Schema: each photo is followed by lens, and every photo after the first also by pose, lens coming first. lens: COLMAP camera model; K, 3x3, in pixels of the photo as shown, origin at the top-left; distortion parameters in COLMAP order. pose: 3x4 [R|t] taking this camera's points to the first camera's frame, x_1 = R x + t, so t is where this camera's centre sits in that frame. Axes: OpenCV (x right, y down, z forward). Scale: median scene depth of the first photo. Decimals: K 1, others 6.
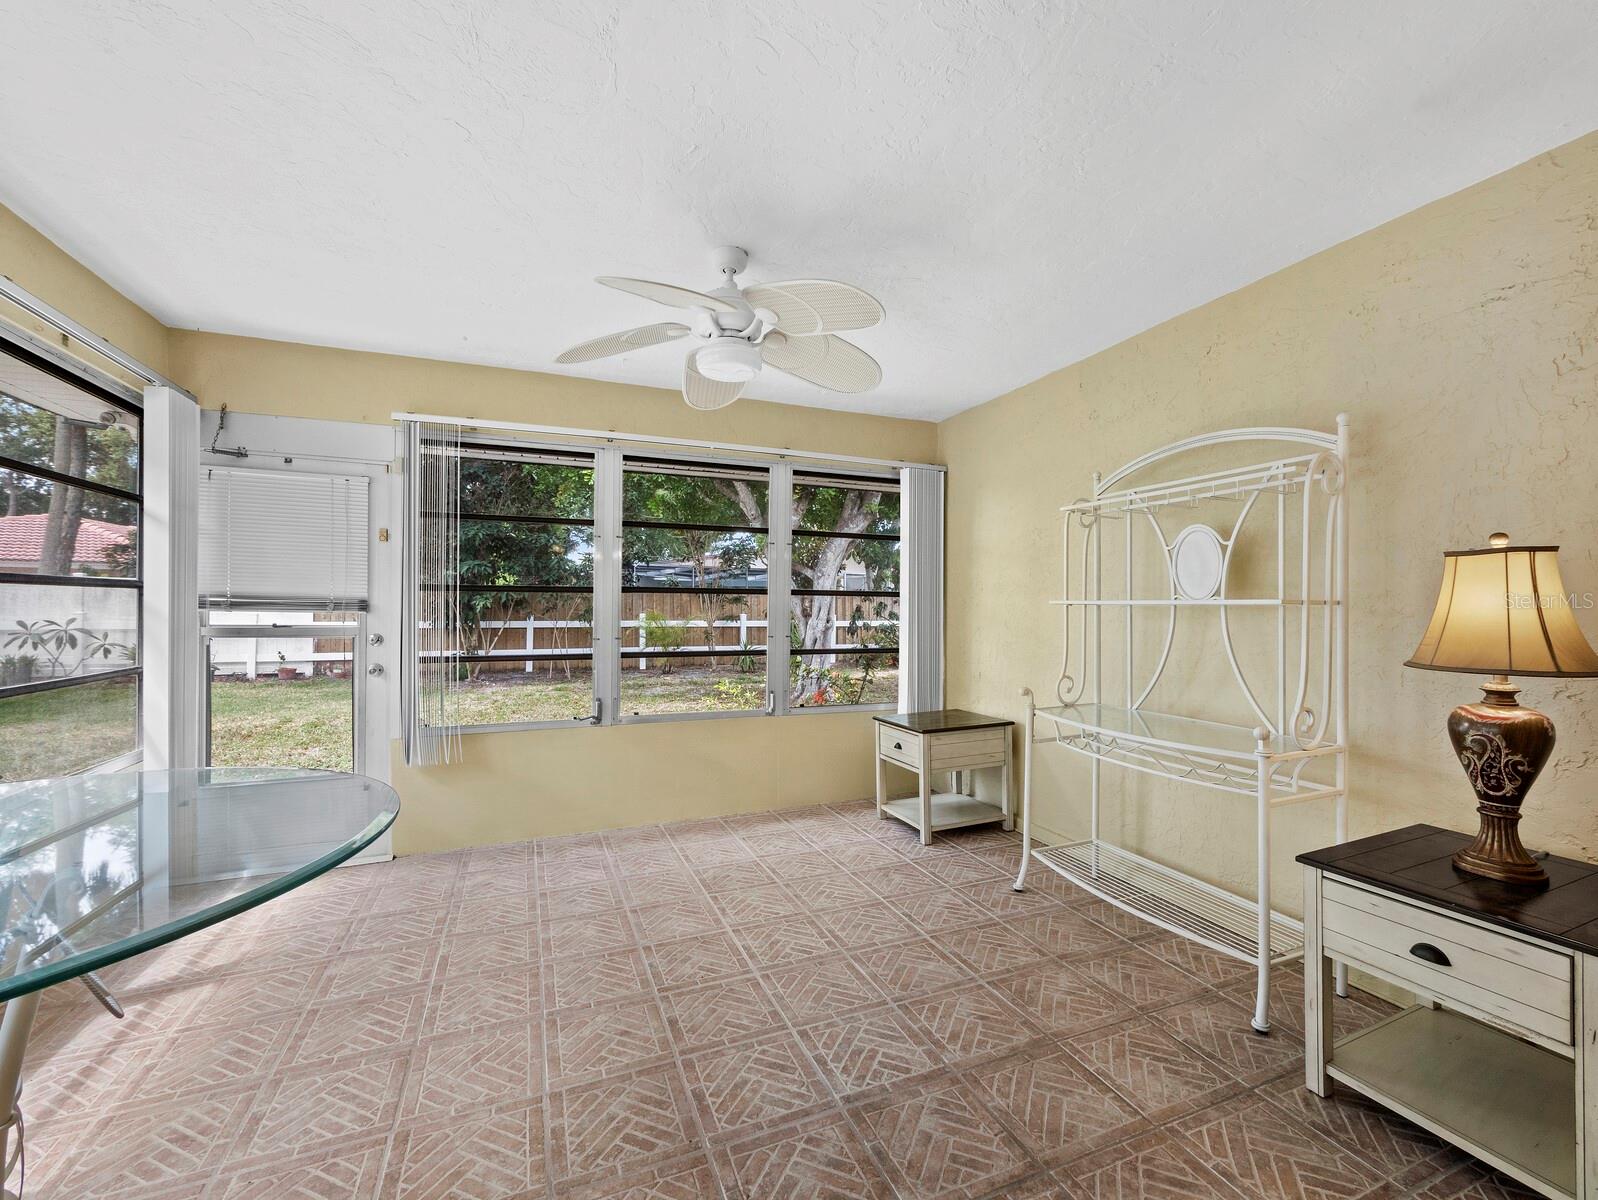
lens RADIAL K [[681.1, 0, 810.3], [0, 681.1, 609.9], [0, 0, 1]] dist [0.000128, 0.000459]
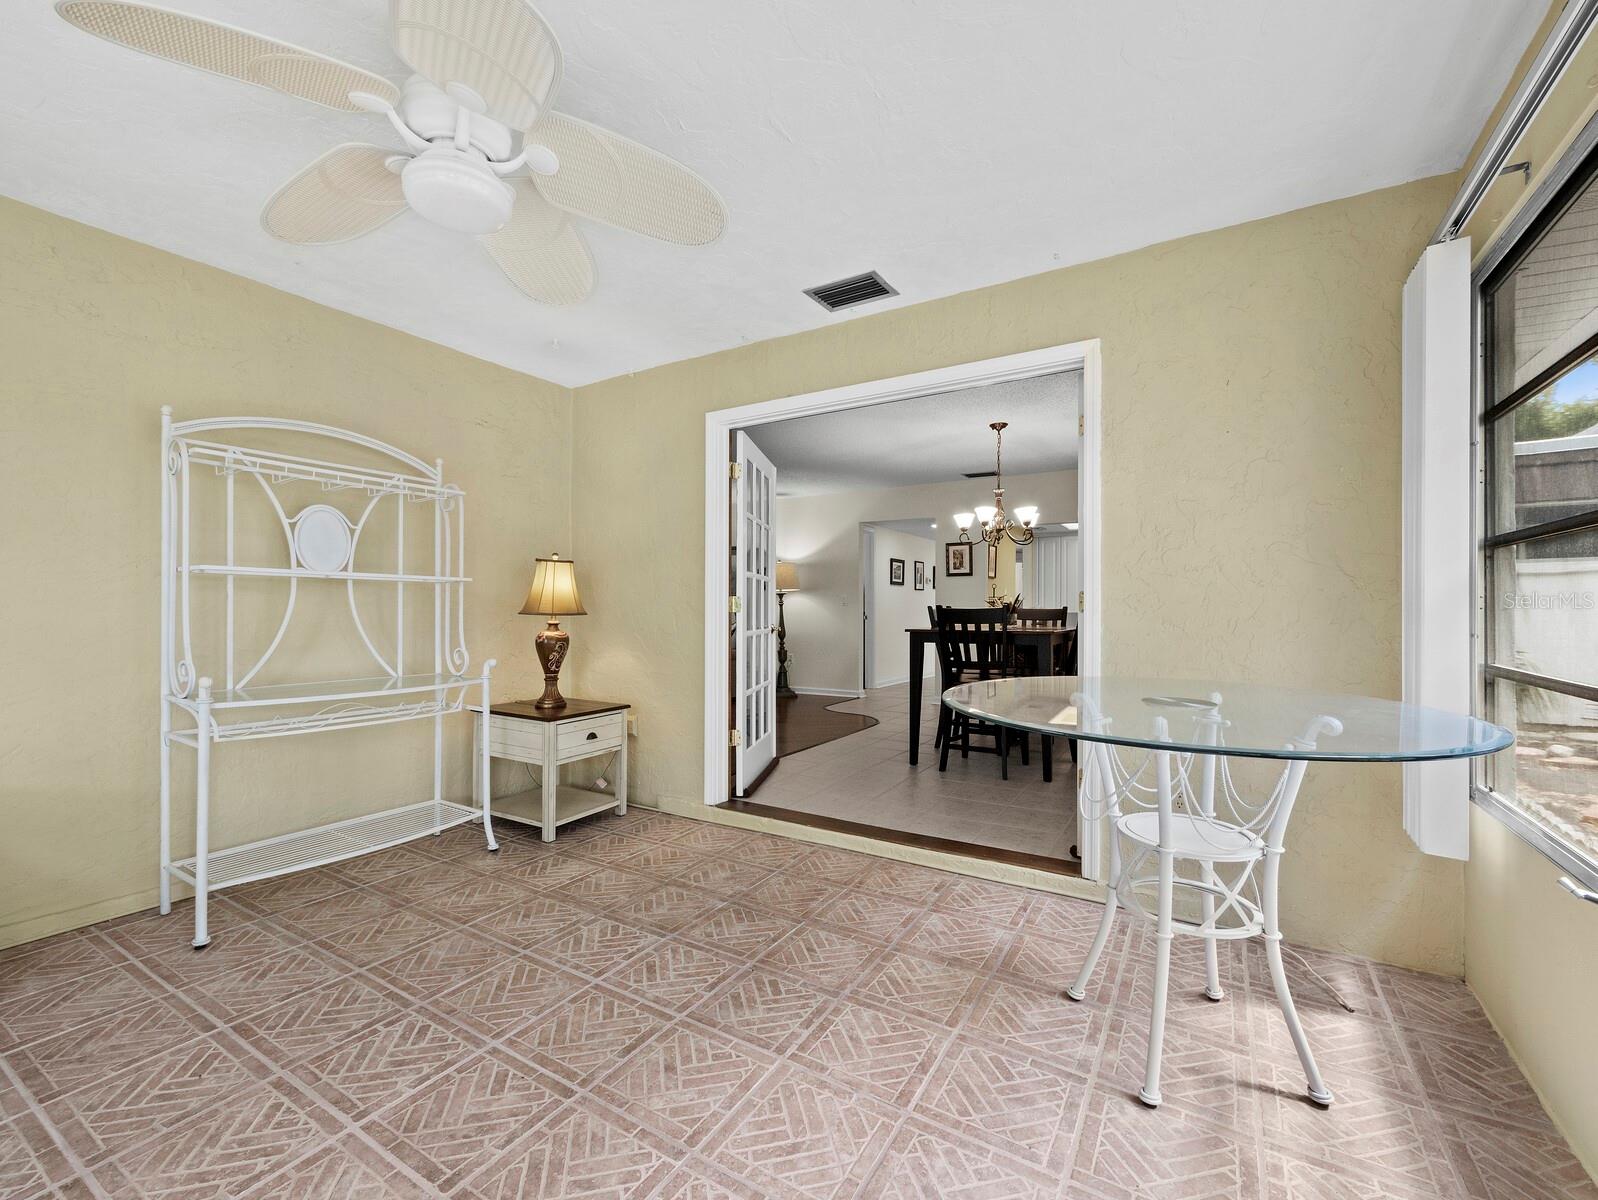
lens RADIAL K [[681.1, 0, 806.5], [0, 681.1, 605.1], [0, 0, 1]] dist [0.000128, 0.000459]
pose [[-0.593174, -0.001764, 0.805072, -1.053796], [-0.003909, 0.999992, -0.000689, 0.046279], [-0.805065, -0.003556, -0.593176, 1.368199]]
